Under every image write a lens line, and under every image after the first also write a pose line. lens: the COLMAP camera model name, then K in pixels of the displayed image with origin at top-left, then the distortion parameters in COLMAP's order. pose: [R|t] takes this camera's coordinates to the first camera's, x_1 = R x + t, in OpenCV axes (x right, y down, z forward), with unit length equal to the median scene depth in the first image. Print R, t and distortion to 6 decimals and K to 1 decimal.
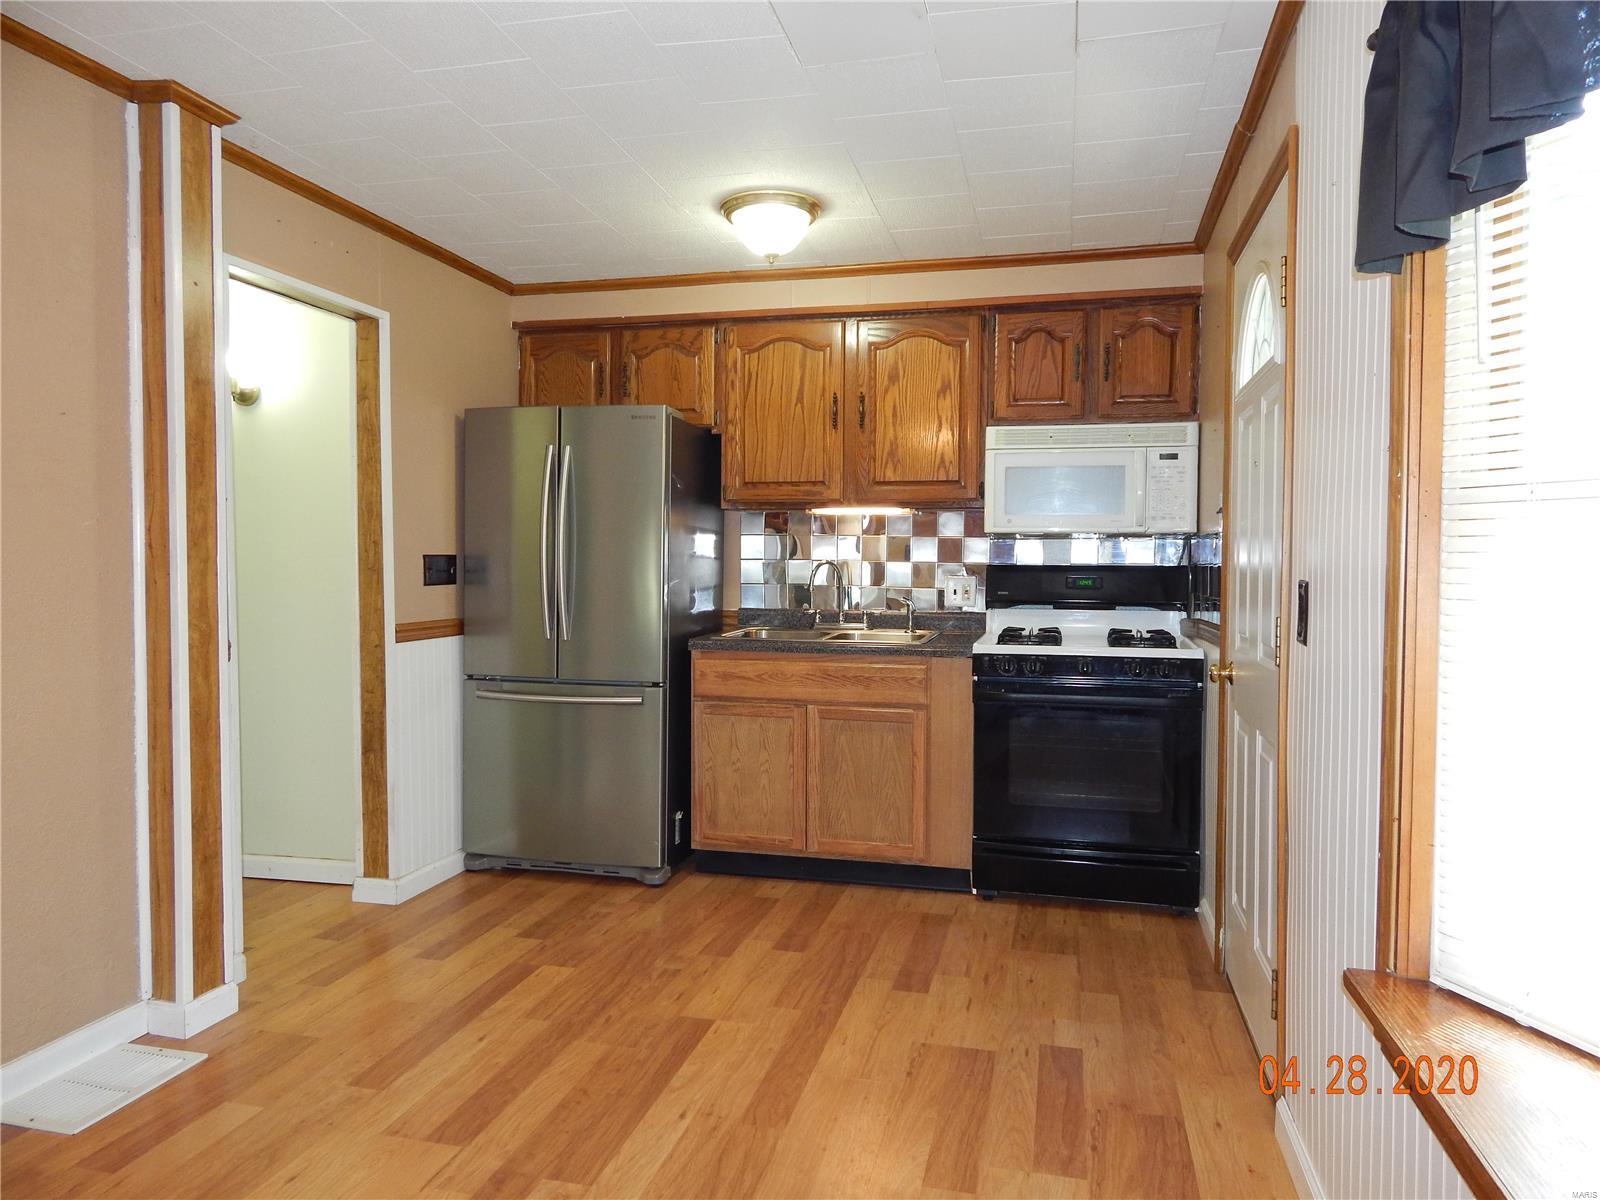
lens RADIAL K [[1048.9, 0, 811.2], [0, 1048.9, 595.6], [0, 0, 1]] dist [0.000050, -0.003336]
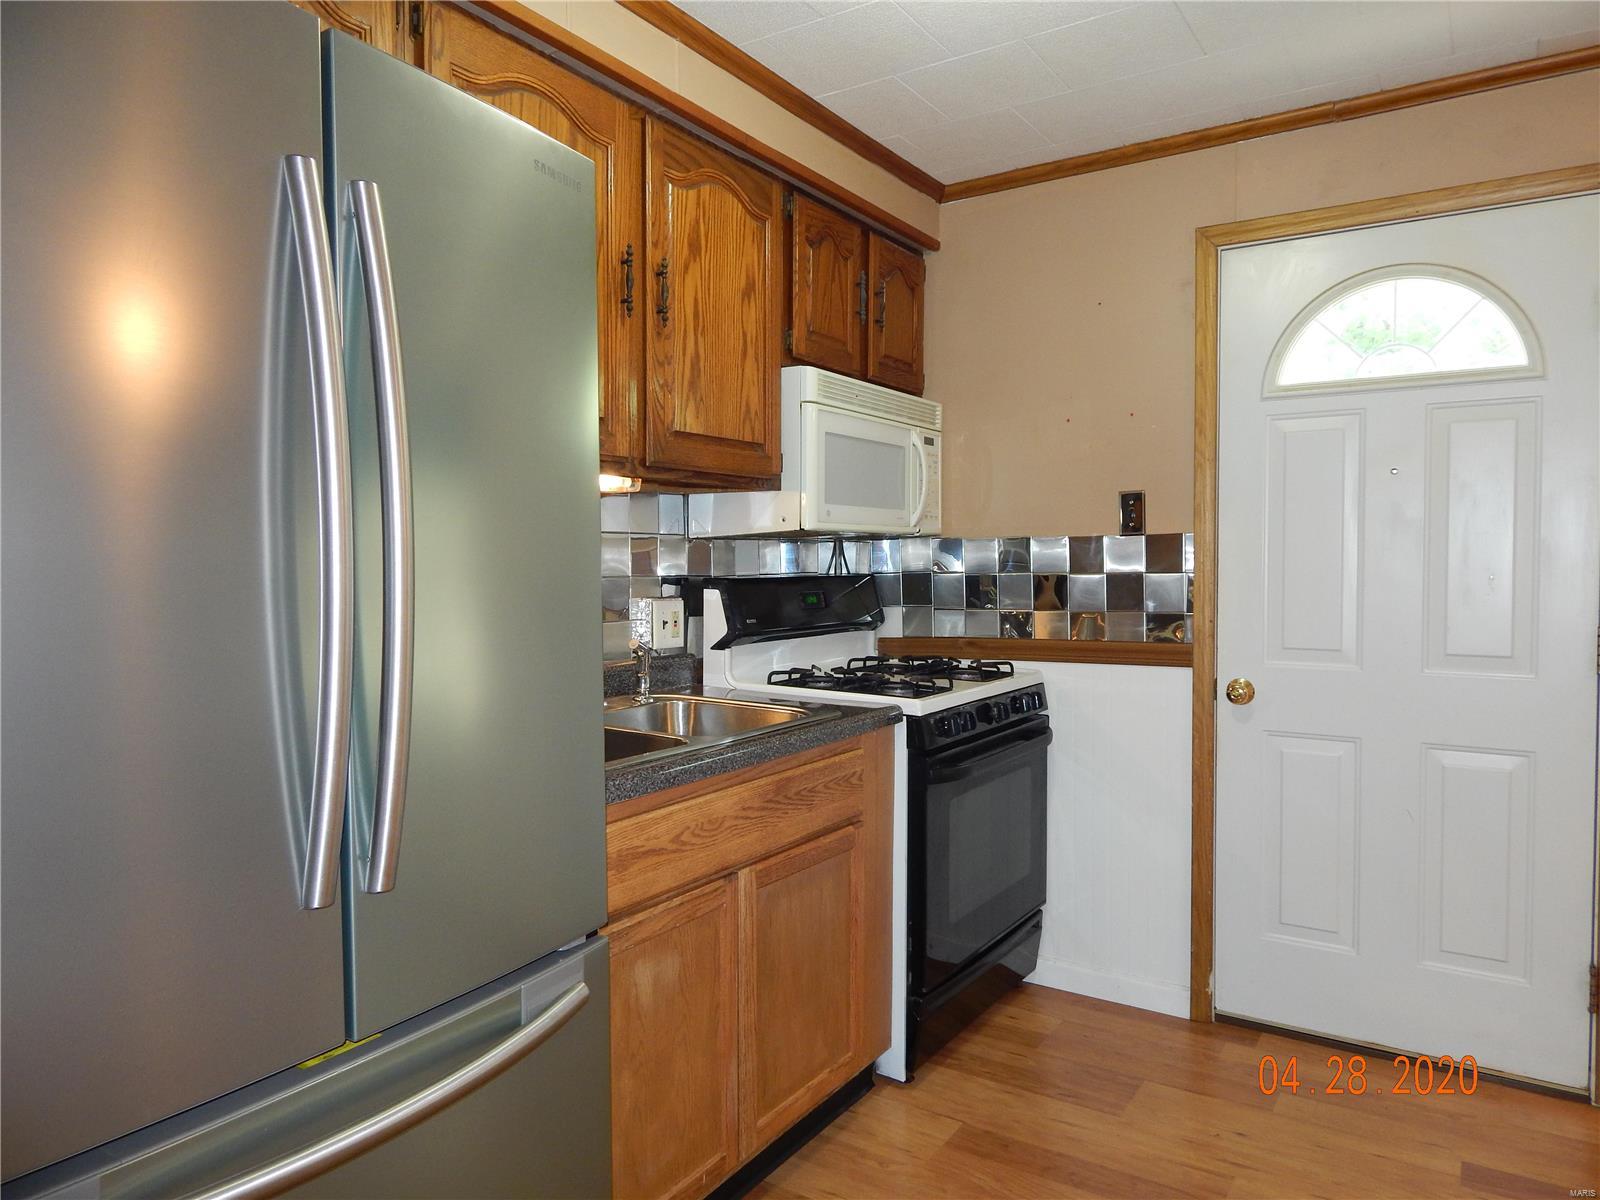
lens RADIAL K [[1048.9, 0, 811.2], [0, 1048.9, 595.6], [0, 0, 1]] dist [0.000050, -0.003336]
pose [[0.337570, -0.040530, 0.940427, -0.453736], [0.034856, 0.998926, 0.030540, -0.039958], [-0.940655, 0.022470, 0.338620, 0.796543]]
